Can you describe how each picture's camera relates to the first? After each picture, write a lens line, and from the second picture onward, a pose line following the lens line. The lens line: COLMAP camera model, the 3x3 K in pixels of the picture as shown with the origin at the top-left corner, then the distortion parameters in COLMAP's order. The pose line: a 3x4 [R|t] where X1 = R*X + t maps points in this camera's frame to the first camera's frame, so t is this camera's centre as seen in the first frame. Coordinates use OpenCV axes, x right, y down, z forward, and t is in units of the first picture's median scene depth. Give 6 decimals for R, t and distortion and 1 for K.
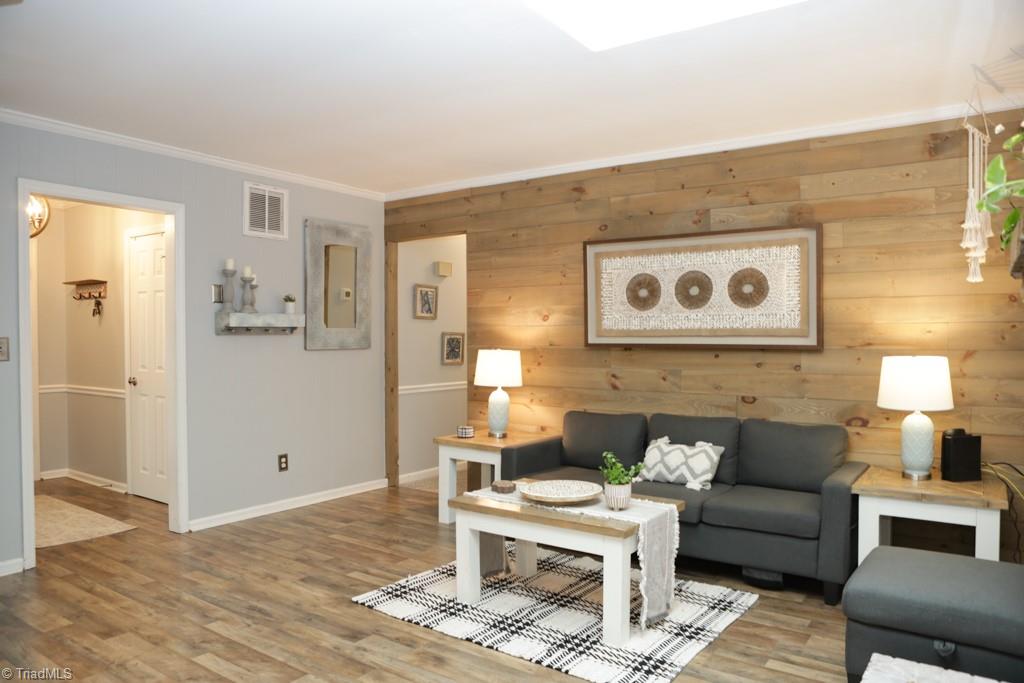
lens RADIAL K [[717.6, 0, 510.4], [0, 717.6, 345.3], [0, 0, 1]] dist [-0.118767, 0.086515]
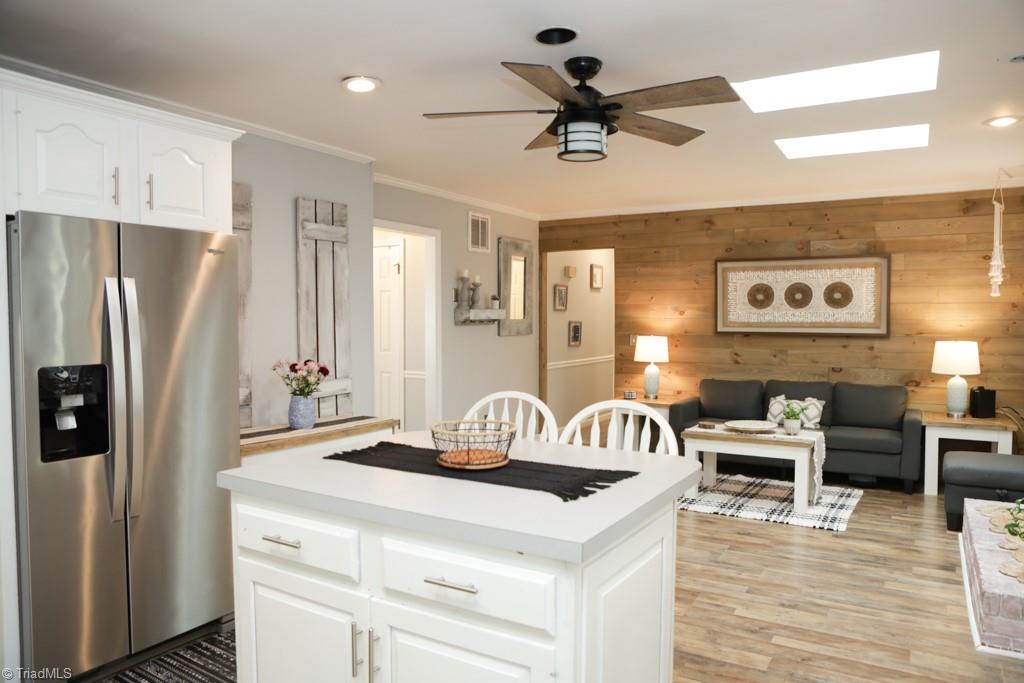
lens RADIAL K [[717.6, 0, 510.4], [0, 717.6, 345.3], [0, 0, 1]] dist [-0.118767, 0.086515]
pose [[0.997203, -0.002705, 0.074687, -0.446957], [0.000650, 0.999621, 0.027521, -0.015691], [-0.074733, -0.027395, 0.996827, -0.411684]]
